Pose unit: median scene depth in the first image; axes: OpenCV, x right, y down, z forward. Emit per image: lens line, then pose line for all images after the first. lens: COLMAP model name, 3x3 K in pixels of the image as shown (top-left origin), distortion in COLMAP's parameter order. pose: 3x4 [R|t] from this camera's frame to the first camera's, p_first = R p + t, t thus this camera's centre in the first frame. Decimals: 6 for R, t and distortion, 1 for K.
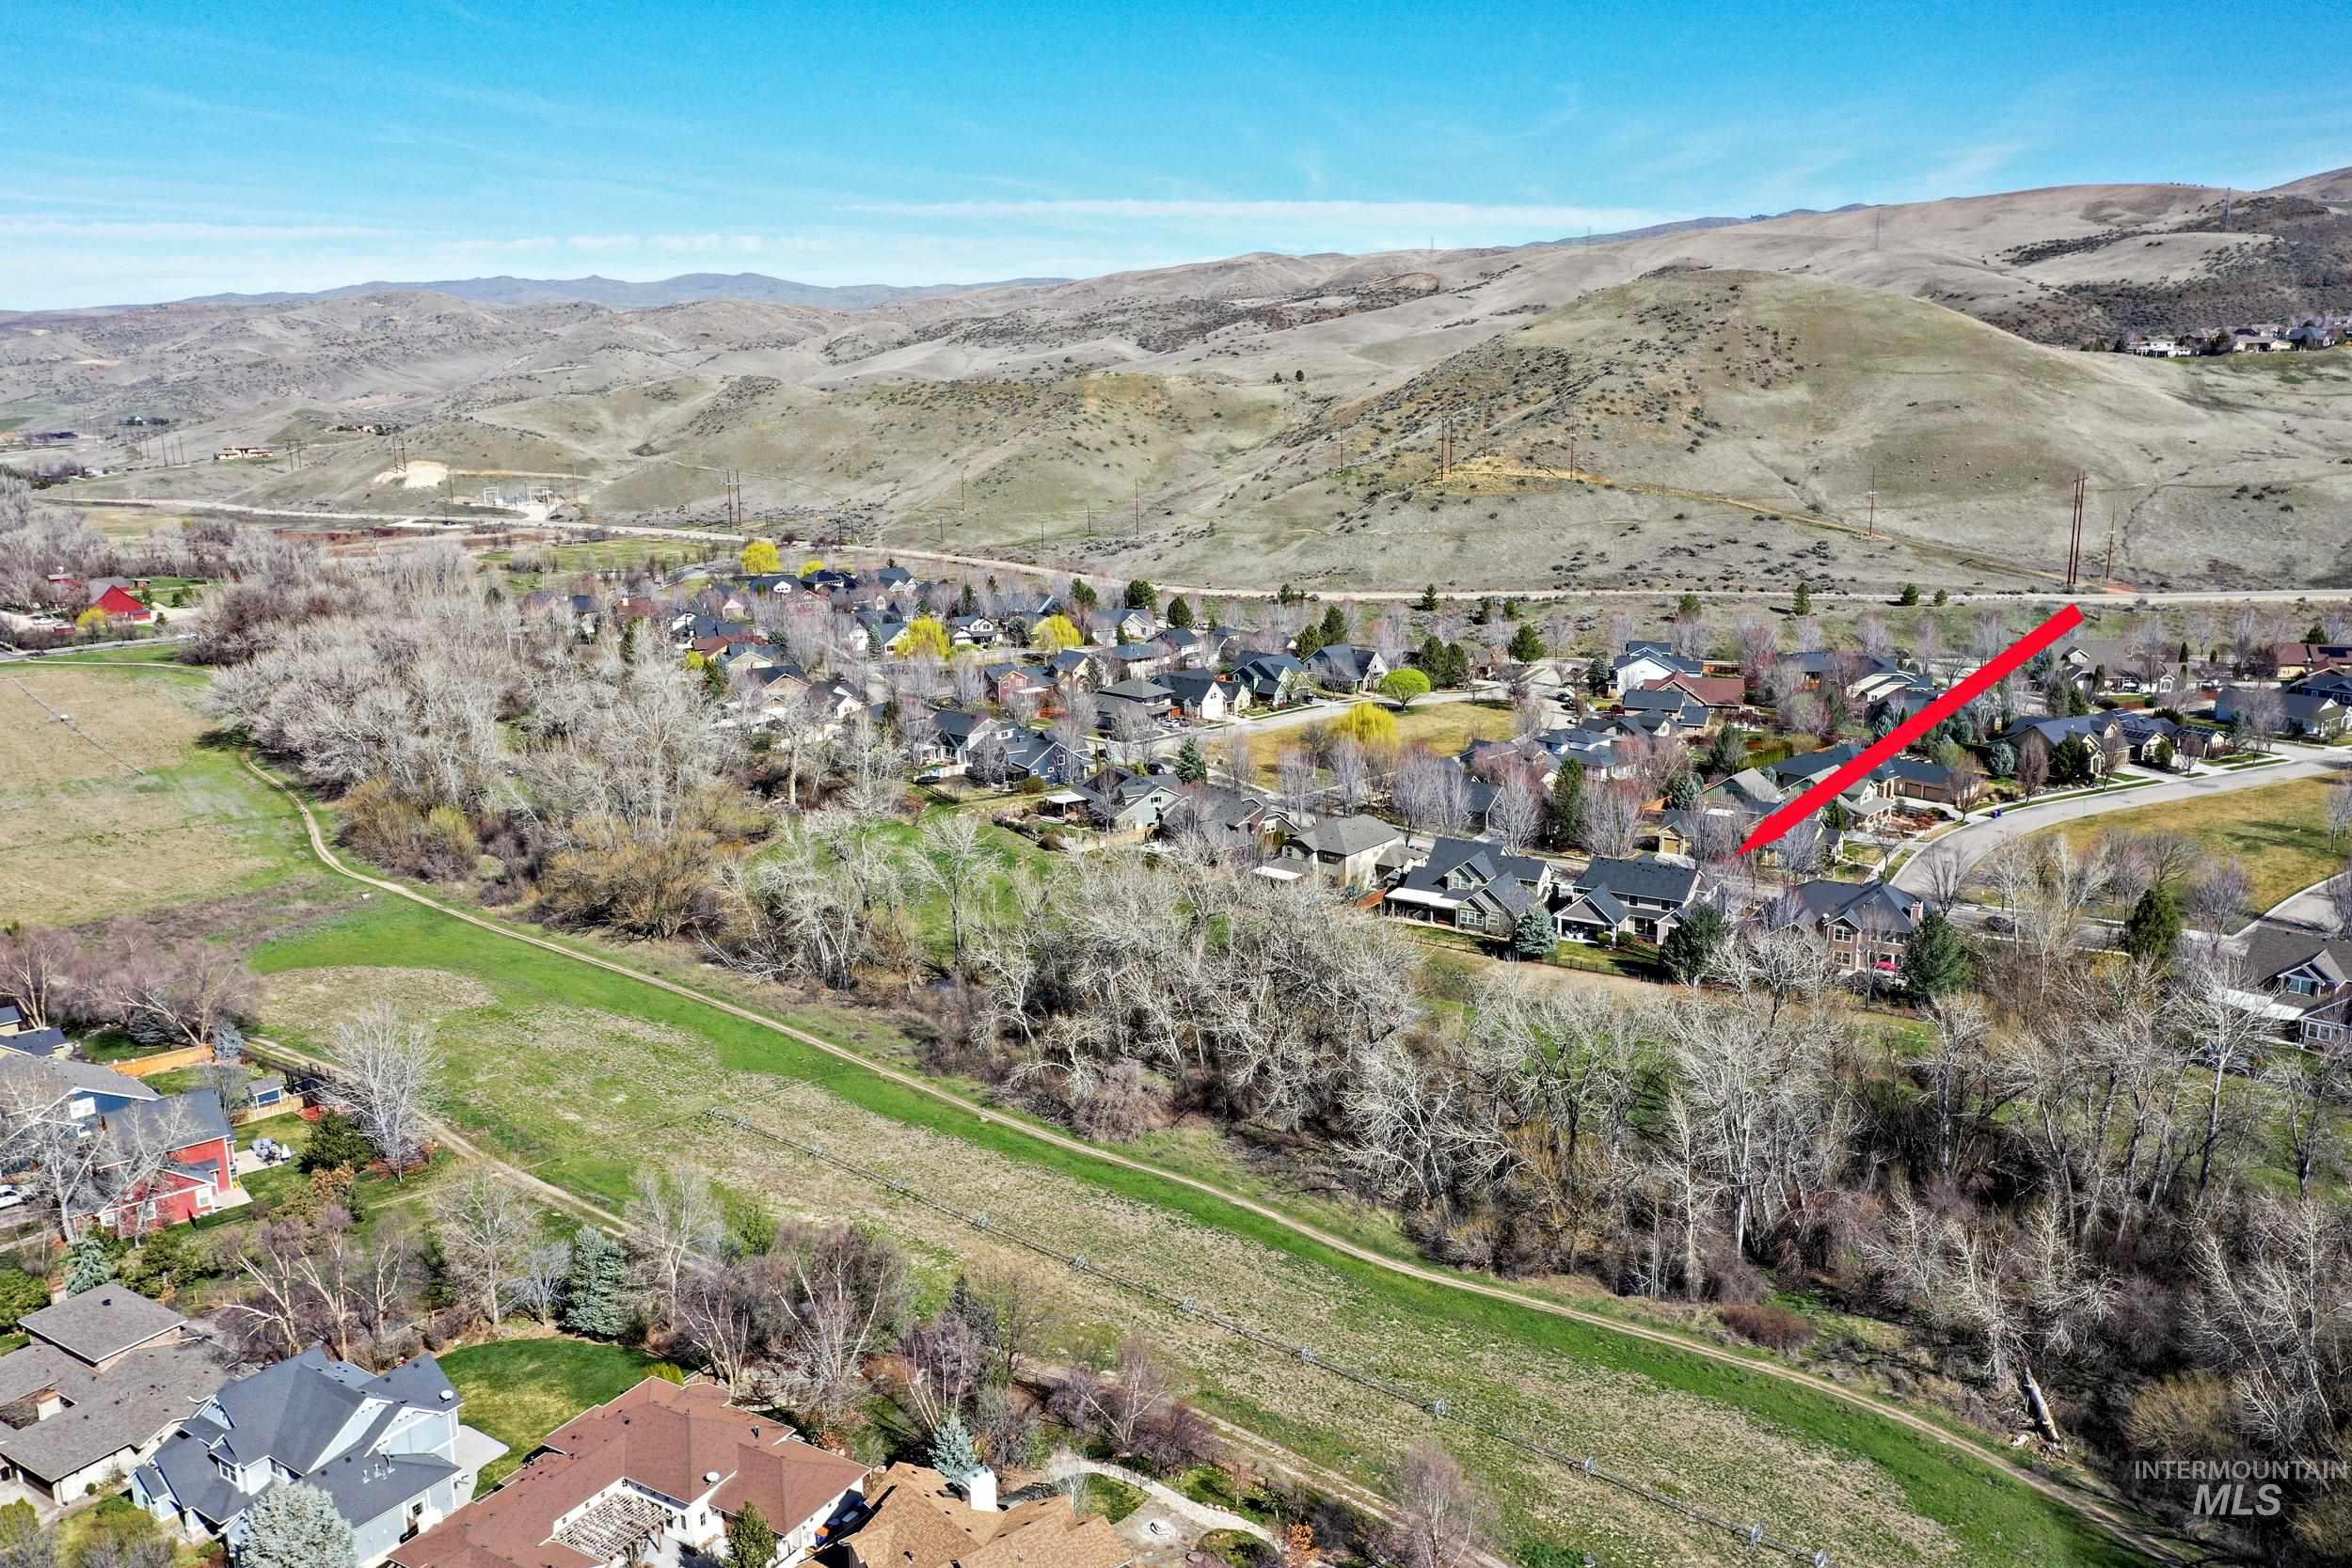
lens RADIAL K [[1840.2, 0, 1167.2], [0, 1840.2, 791.4], [0, 0, 1]] dist [0.012243, 0.017944]
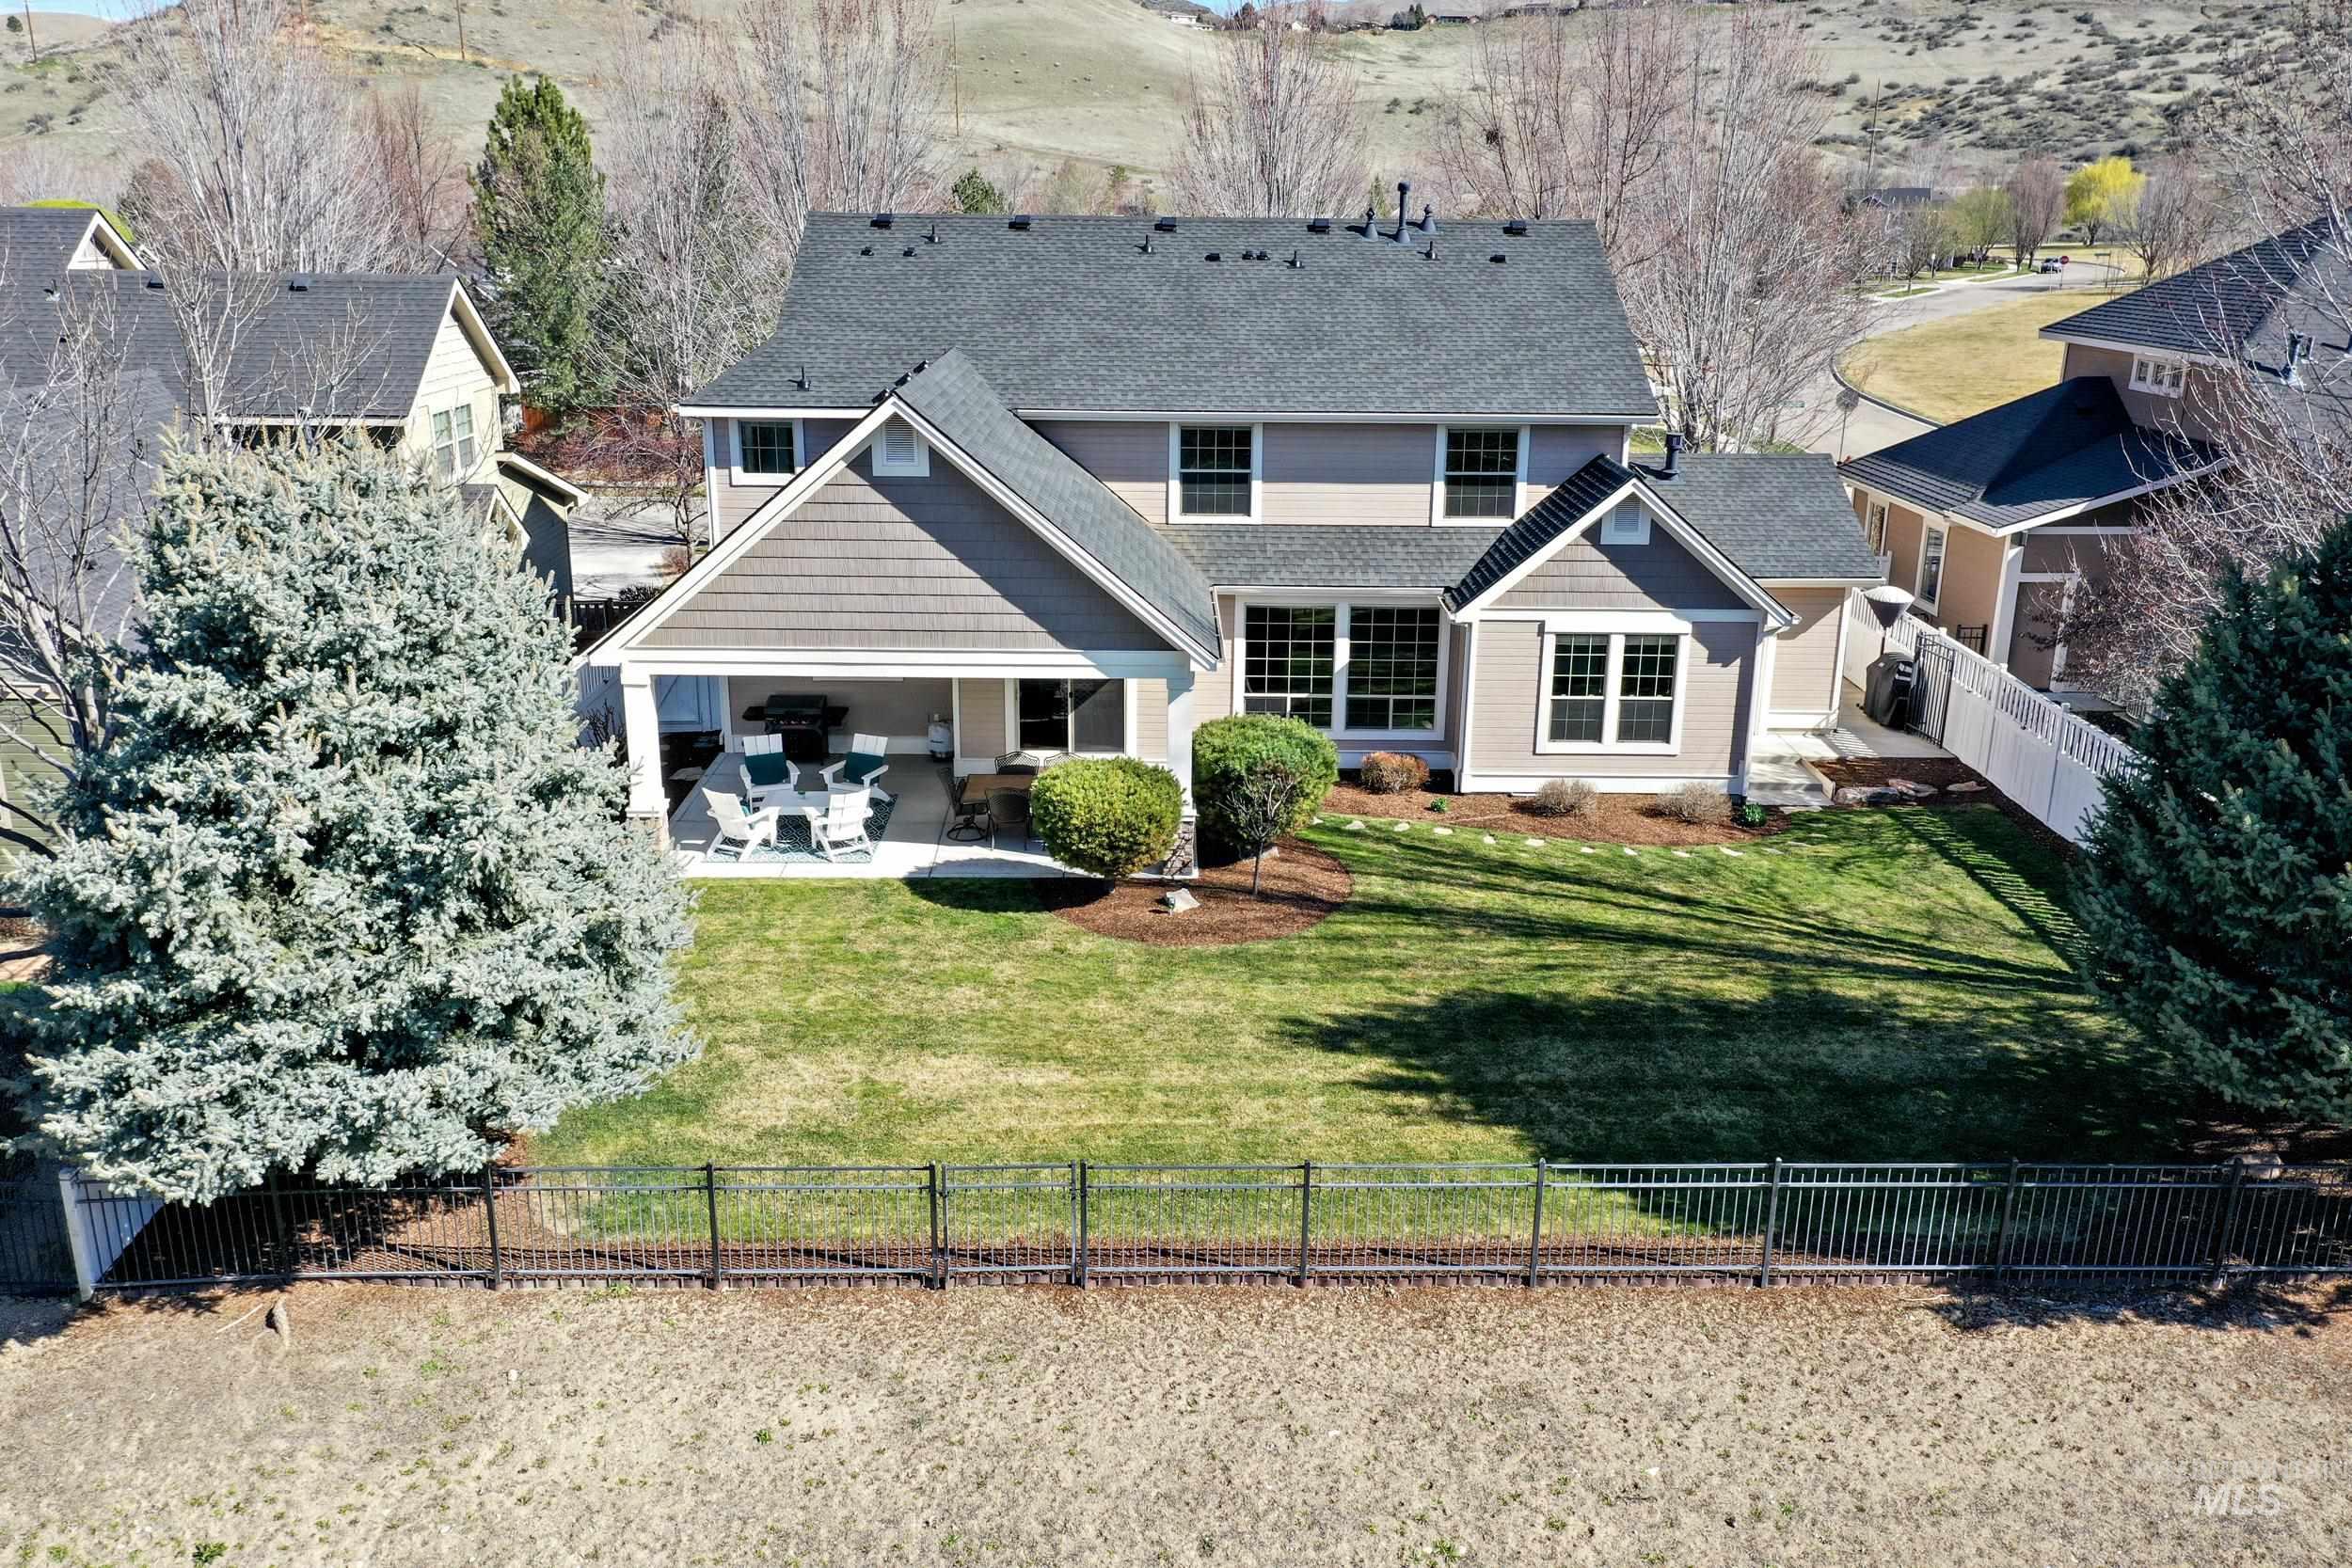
lens RADIAL K [[1840.2, 0, 1167.2], [0, 1840.2, 791.4], [0, 0, 1]] dist [0.012243, 0.017944]
pose [[0.849295, -0.136712, 0.509909, 0.045599], [0.099966, 0.990059, 0.098943, 0.016754], [-0.518367, -0.033058, 0.854519, 0.220865]]
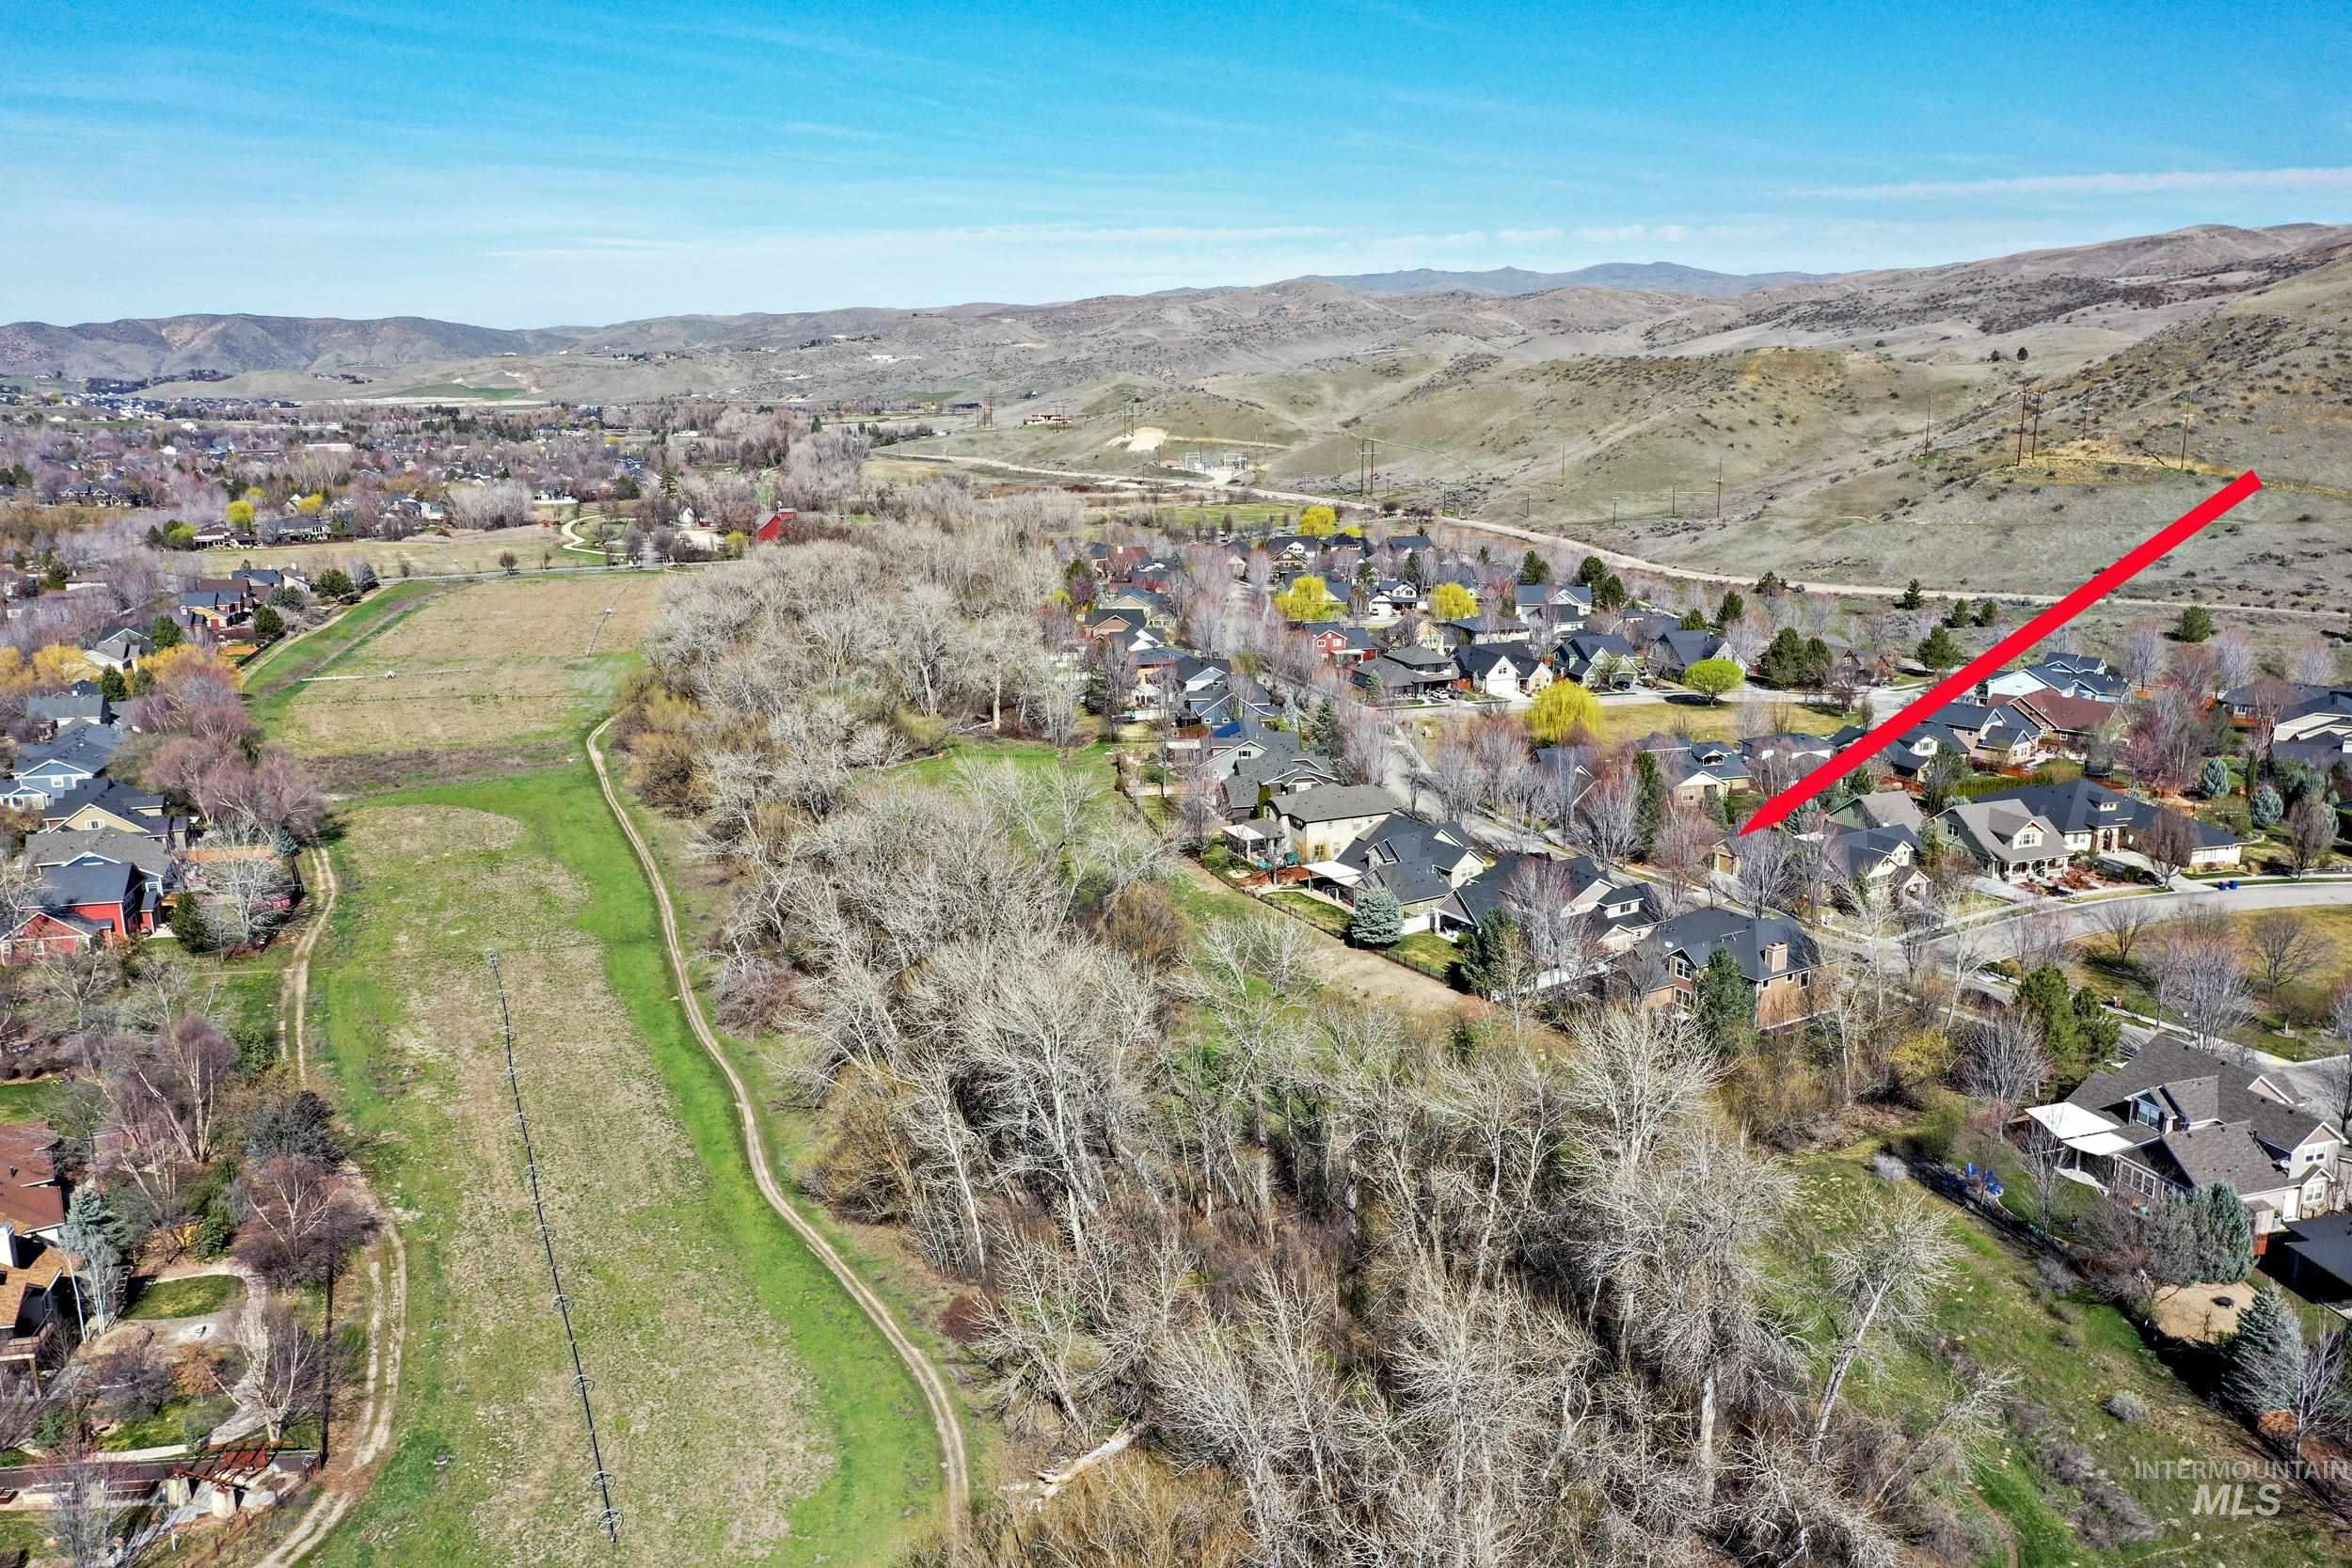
lens RADIAL K [[1847.0, 0, 1172.4], [0, 1847.0, 777.5], [0, 0, 1]] dist [0.004799, 0.014447]
pose [[0.889178, 0.110610, -0.443990, 0.122040], [-0.112019, 0.993436, 0.023151, -0.000366], [0.443637, 0.029150, 0.895732, 0.035676]]
